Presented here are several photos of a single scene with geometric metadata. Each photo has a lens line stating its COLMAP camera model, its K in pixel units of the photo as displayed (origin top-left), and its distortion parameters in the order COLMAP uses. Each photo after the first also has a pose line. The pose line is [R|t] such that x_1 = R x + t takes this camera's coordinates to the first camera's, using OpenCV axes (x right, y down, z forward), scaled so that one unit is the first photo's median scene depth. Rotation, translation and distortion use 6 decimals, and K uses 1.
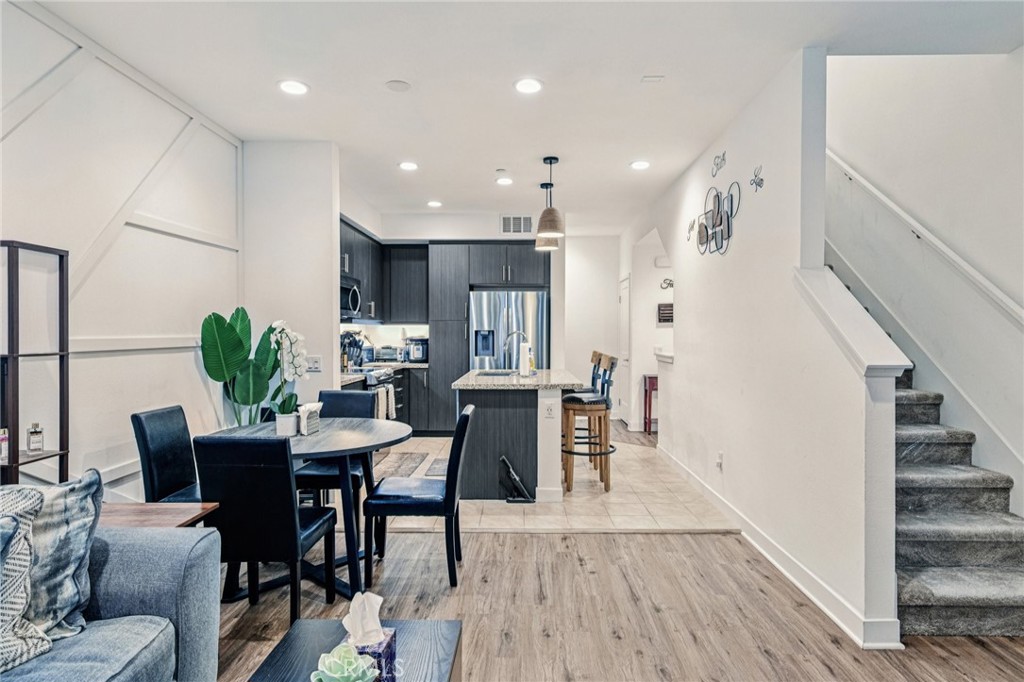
lens RADIAL K [[583.0, 0, 512.4], [0, 583.0, 344.0], [0, 0, 1]] dist [0.000729, 0.000204]
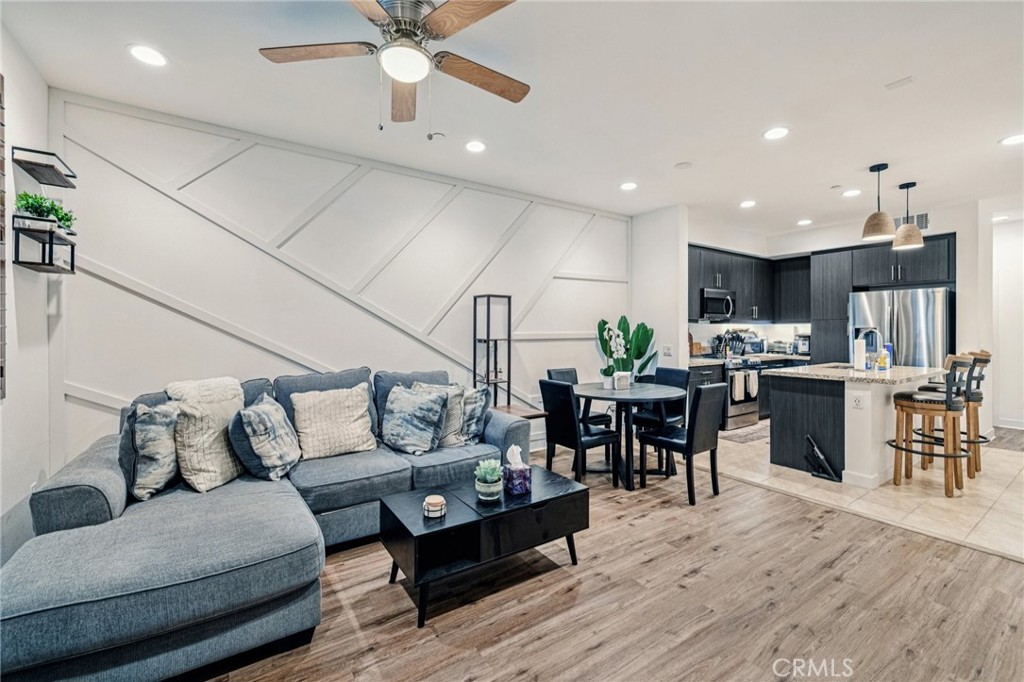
lens RADIAL K [[428.7, 0, 507.5], [0, 428.7, 333.3], [0, 0, 1]] dist [0.000073, -0.000076]
pose [[0.565633, 0.004679, -0.824644, 0.353179], [-0.014608, 0.999884, -0.004347, -0.000341], [0.824528, 0.014505, 0.565636, 0.007425]]
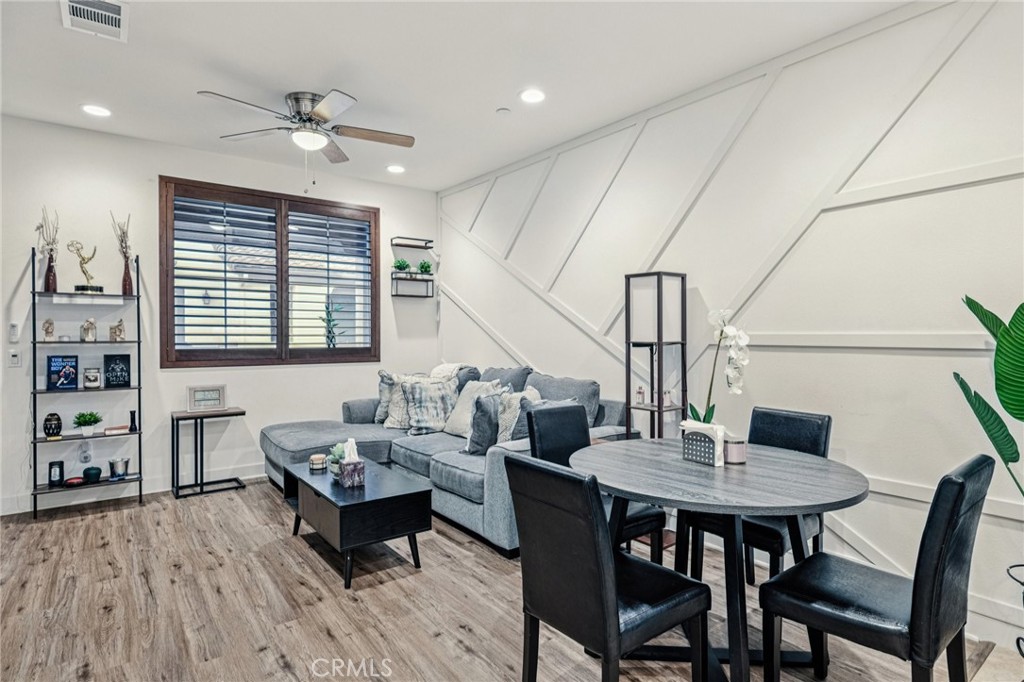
lens RADIAL K [[539.4, 0, 517.3], [0, 539.4, 331.3], [0, 0, 1]] dist [0.002412, 0.000502]
pose [[-0.780988, 0.000494, -0.624546, 0.184128], [-0.011445, 0.999820, 0.015102, -0.017262], [0.624441, 0.018942, -0.780842, 1.014861]]
